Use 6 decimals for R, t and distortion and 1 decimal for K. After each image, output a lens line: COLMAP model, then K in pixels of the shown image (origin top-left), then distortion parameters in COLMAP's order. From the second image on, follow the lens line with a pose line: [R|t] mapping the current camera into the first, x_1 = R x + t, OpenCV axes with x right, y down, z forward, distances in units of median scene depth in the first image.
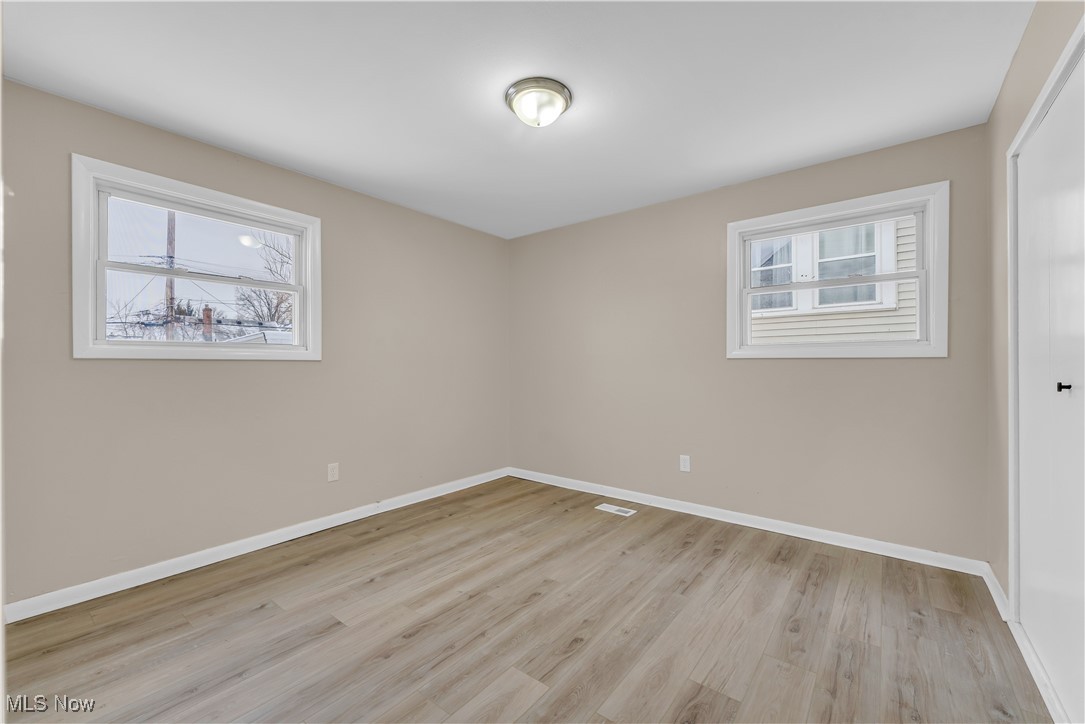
lens RADIAL K [[438.7, 0, 541.5], [0, 438.7, 365.8], [0, 0, 1]] dist [0.002969, -0.001540]
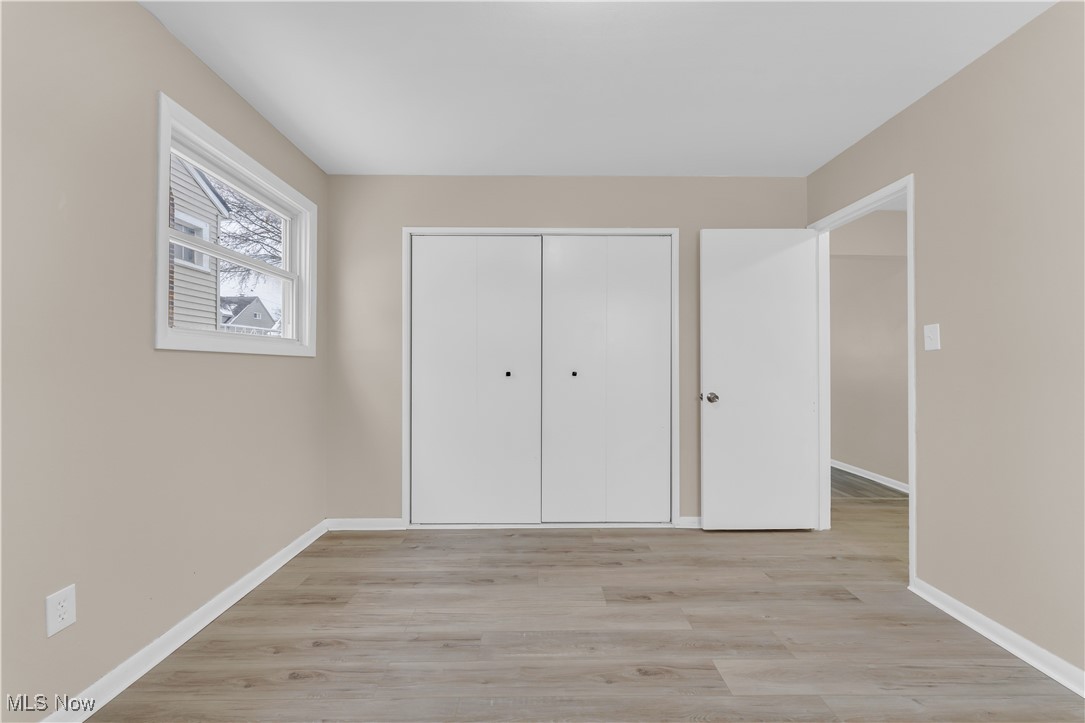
lens RADIAL K [[438.7, 0, 537.4], [0, 438.7, 363.3], [0, 0, 1]] dist [0.002969, -0.001540]
pose [[-0.631309, 0.003907, 0.775521, -0.420808], [-0.002987, 0.999968, -0.007469, 0.004020], [-0.775525, -0.007032, -0.631277, 1.534232]]
